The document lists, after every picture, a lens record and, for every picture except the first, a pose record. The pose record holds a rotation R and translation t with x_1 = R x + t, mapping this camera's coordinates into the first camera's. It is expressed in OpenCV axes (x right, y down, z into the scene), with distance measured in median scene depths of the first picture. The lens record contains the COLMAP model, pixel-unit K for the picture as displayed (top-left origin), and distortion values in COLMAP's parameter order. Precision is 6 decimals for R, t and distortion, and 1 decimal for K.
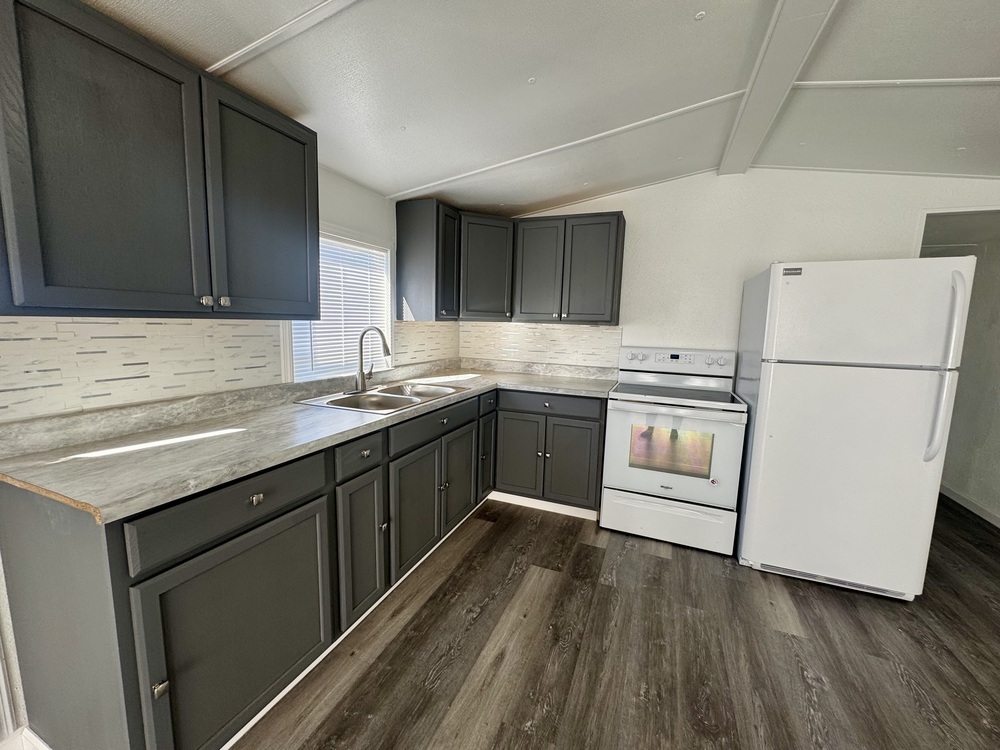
lens RADIAL K [[402.8, 0, 500.9], [0, 402.8, 374.8], [0, 0, 1]] dist [-0.001647, 0.000307]
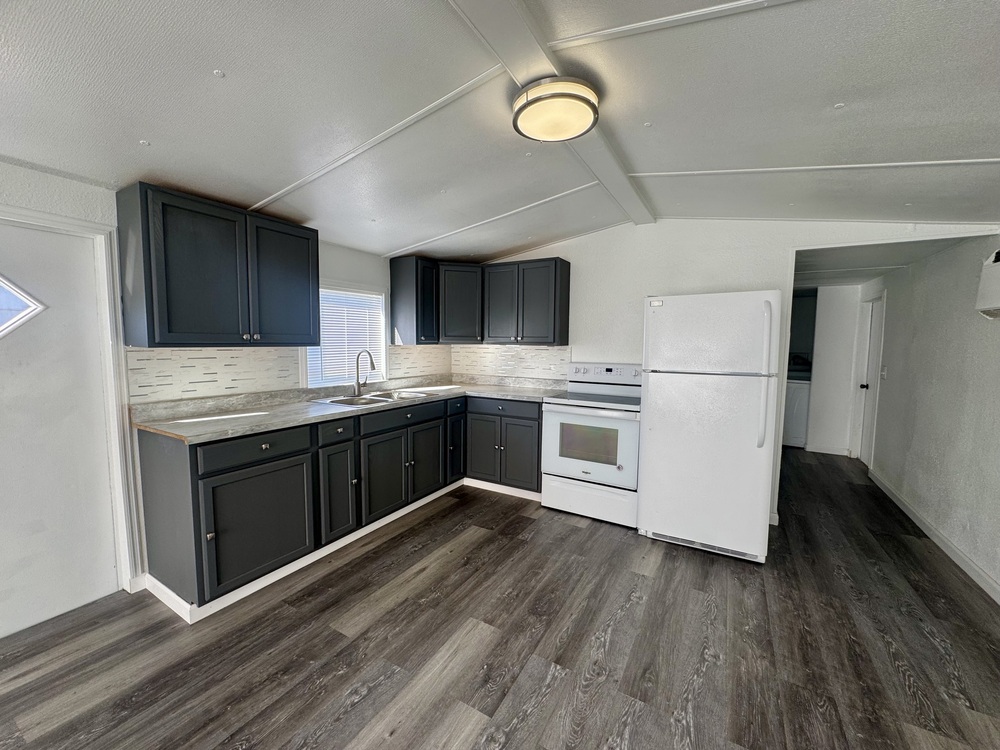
lens RADIAL K [[402.8, 0, 499.6], [0, 402.8, 374.1], [0, 0, 1]] dist [-0.001647, 0.000307]
pose [[0.990107, -0.007327, -0.140123, 0.392712], [-0.000136, 0.998585, -0.053174, 0.046544], [0.140314, 0.052667, 0.988705, -0.371559]]
